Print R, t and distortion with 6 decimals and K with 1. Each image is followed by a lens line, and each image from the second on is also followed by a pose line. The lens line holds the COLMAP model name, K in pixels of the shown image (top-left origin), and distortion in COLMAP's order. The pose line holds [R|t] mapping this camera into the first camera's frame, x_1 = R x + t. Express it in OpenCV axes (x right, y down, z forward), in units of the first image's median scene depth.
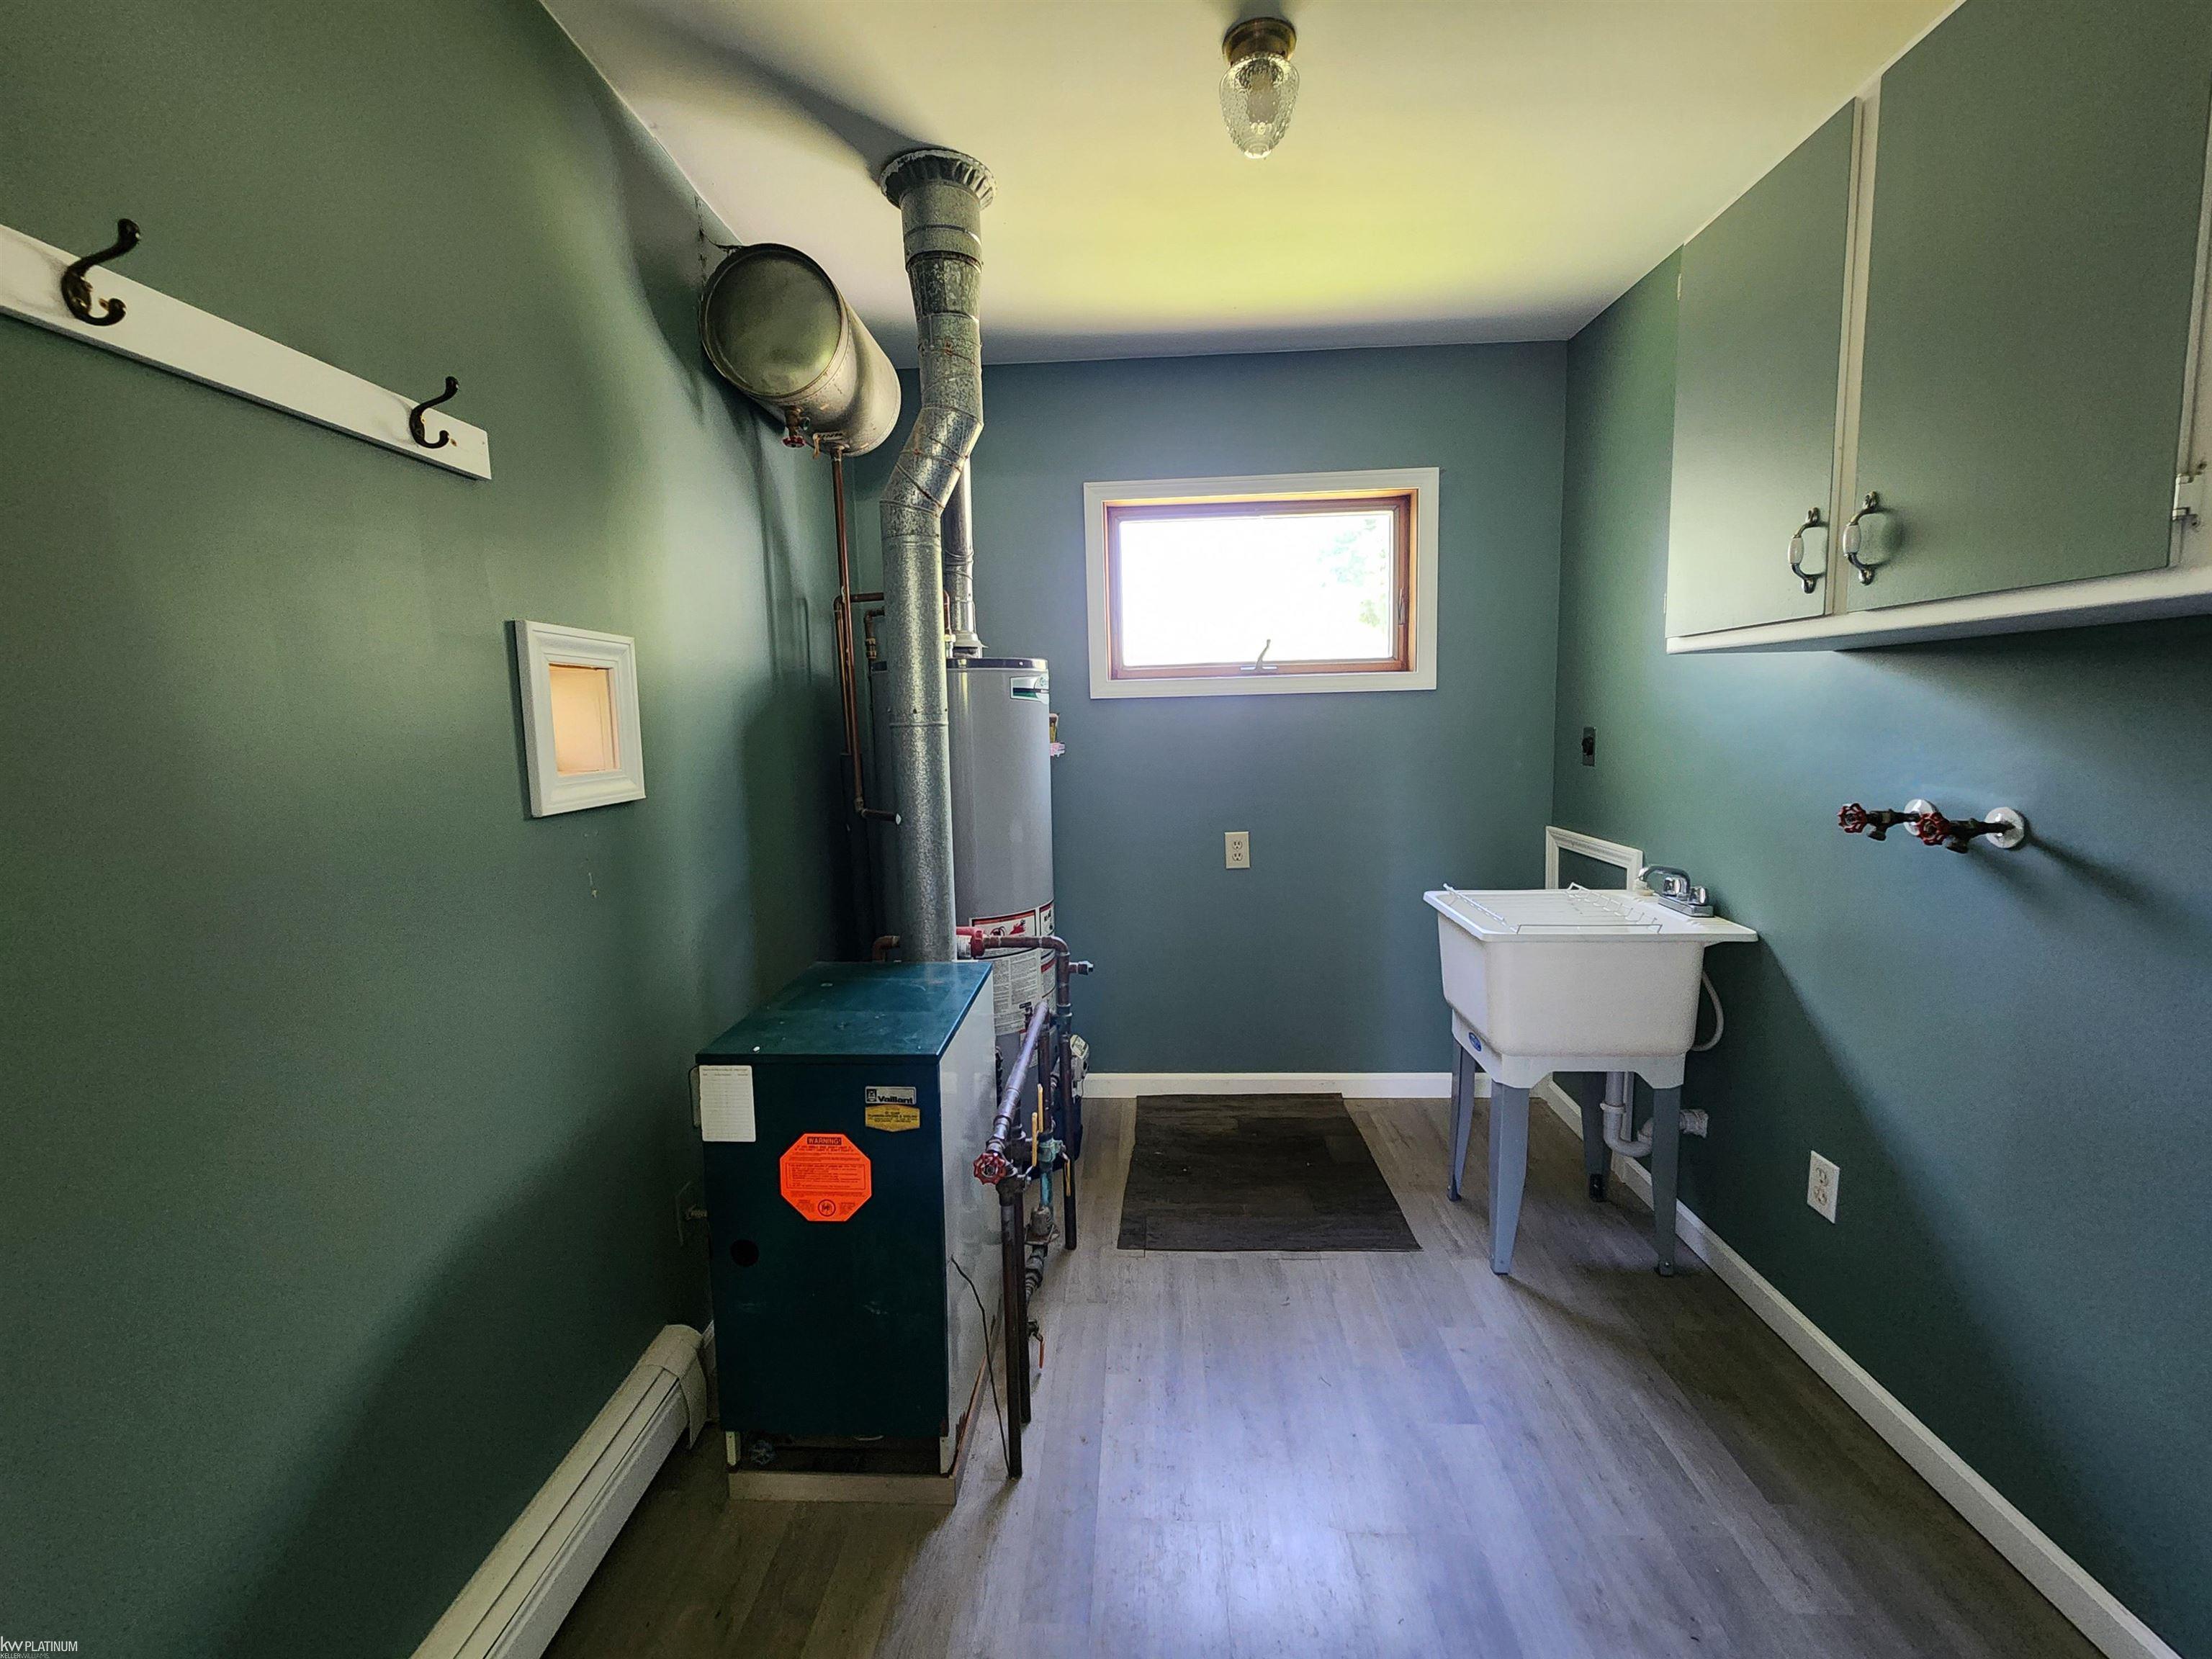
lens RADIAL K [[917.5, 0, 1101.2], [0, 917.5, 810.0], [0, 0, 1]] dist [0.003742, 0.000597]
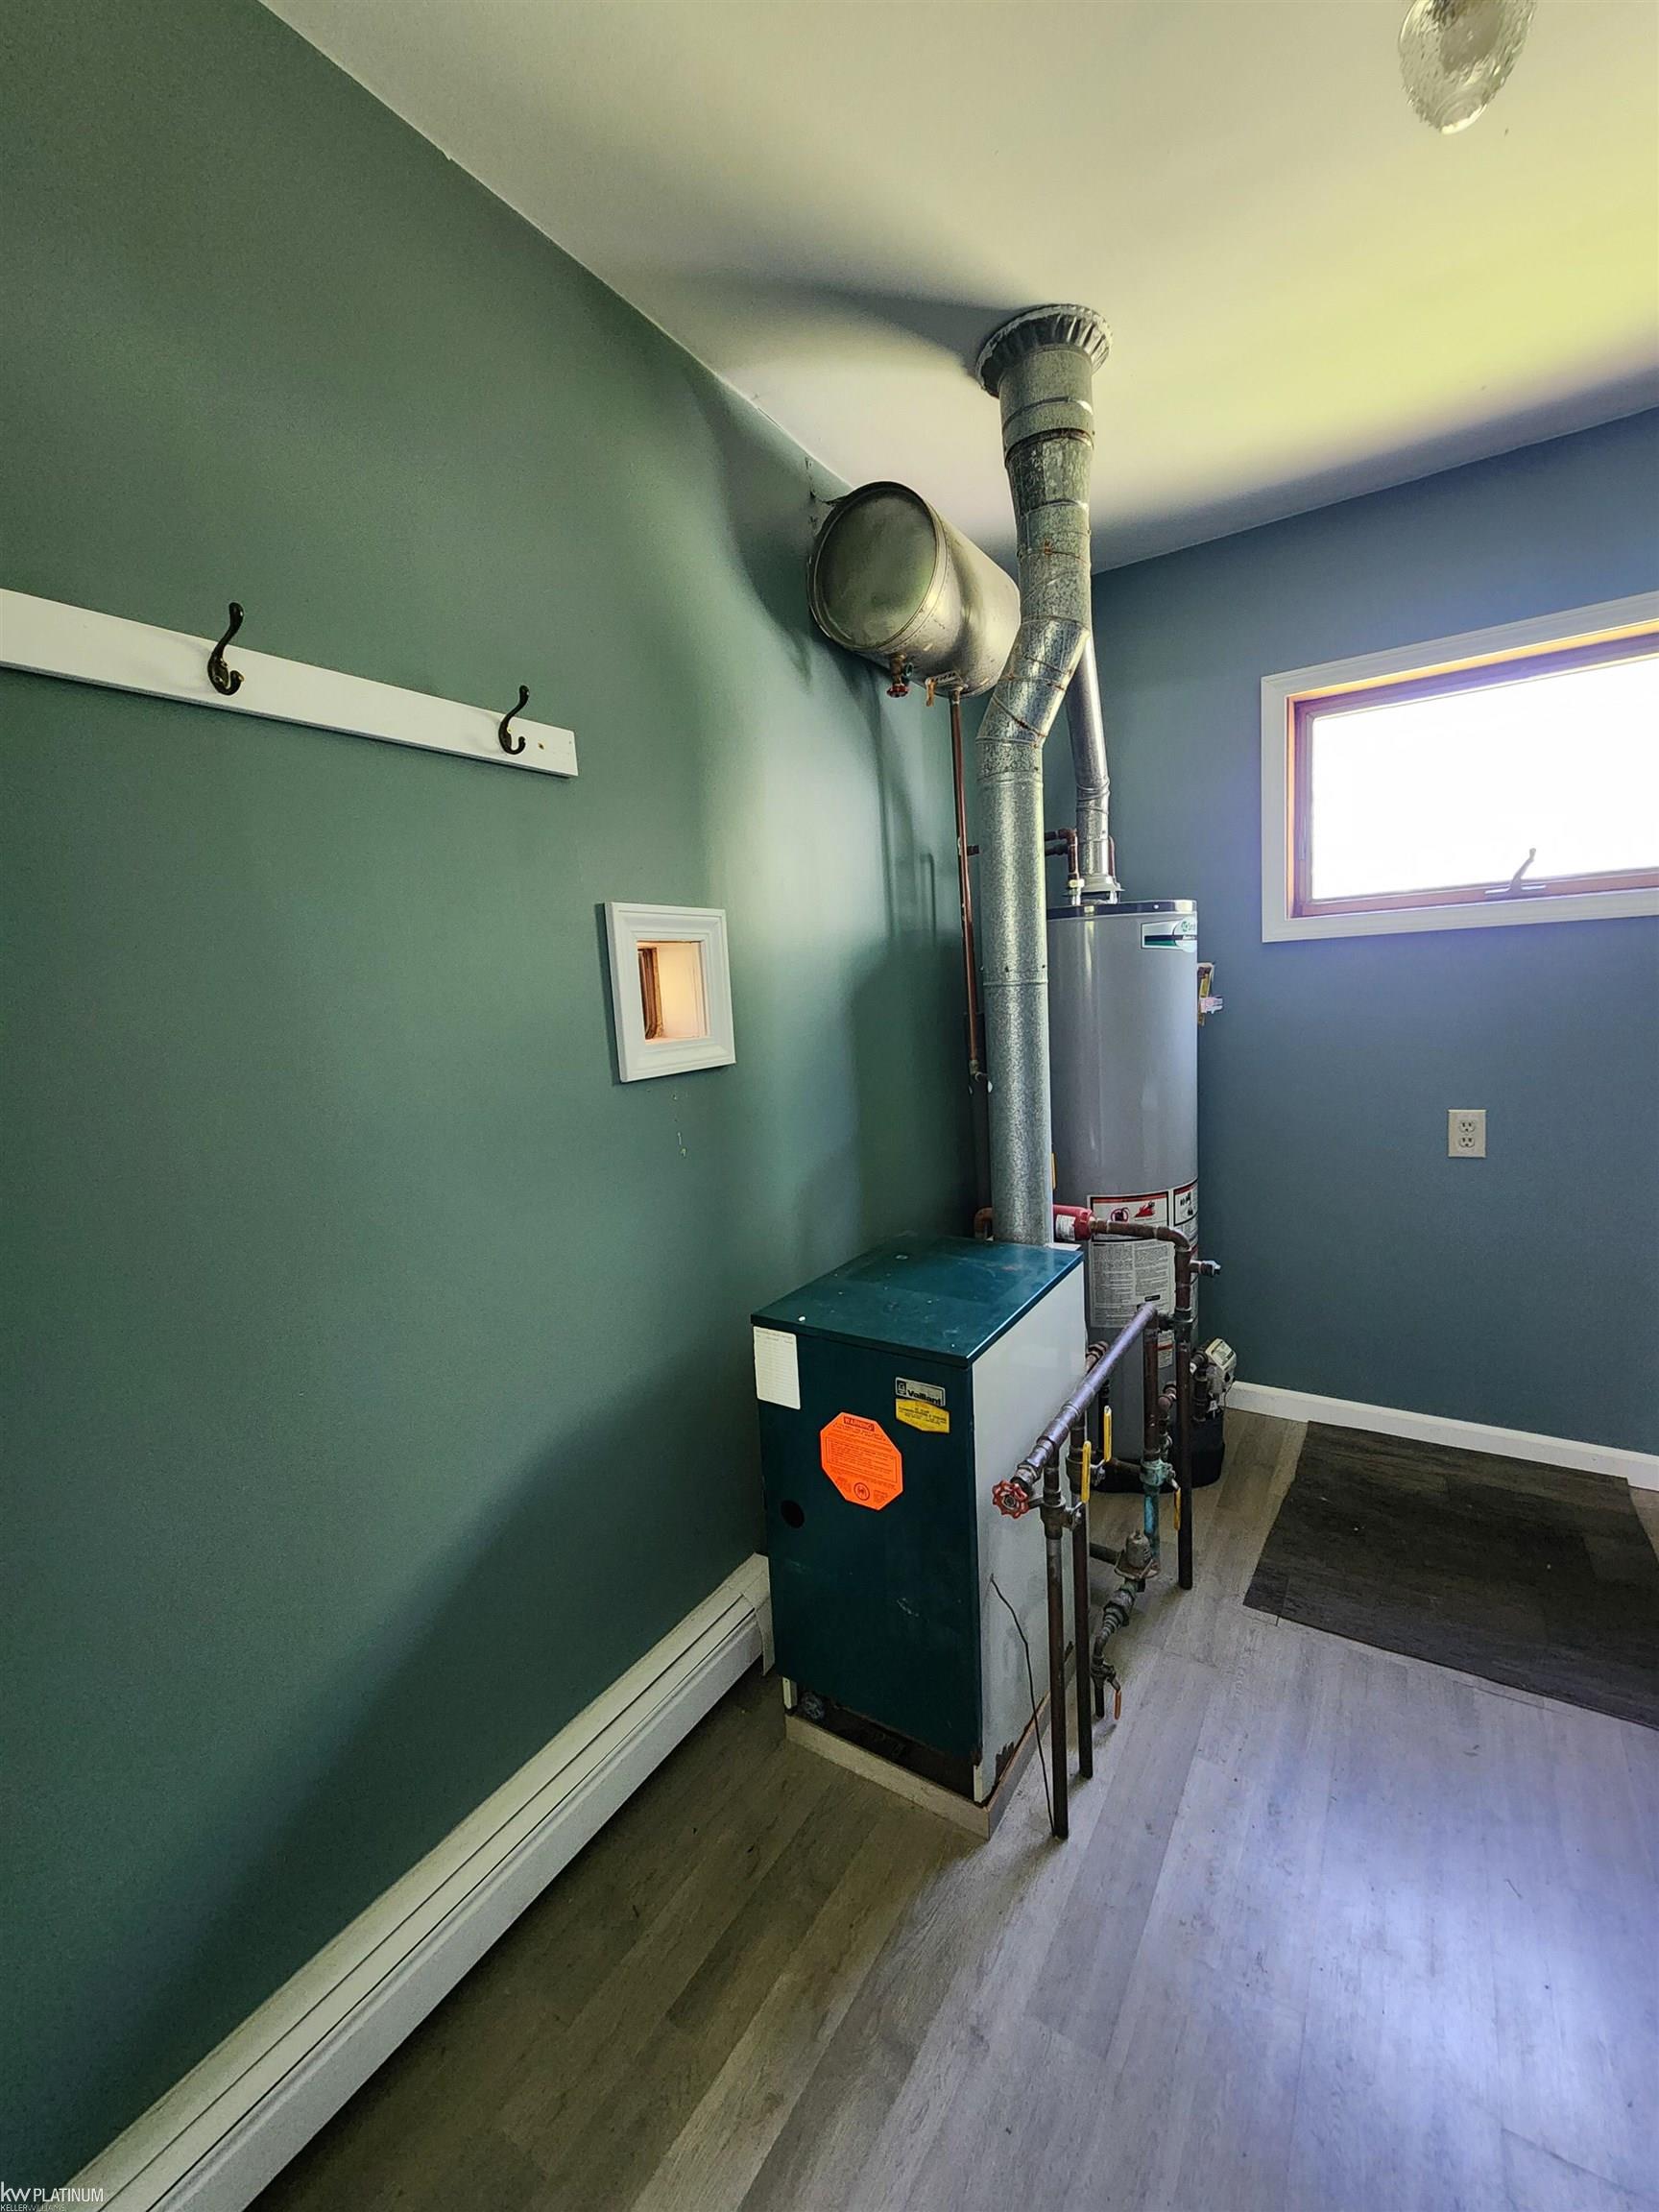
lens RADIAL K [[917.5, 0, 829.5], [0, 917.5, 1106.0], [0, 0, 1]] dist [0.003742, 0.000597]
pose [[0.867826, 0.039356, -0.495308, 0.103933], [-0.014736, 0.998458, 0.053516, -0.018857], [0.496650, -0.039144, 0.867068, 0.122219]]
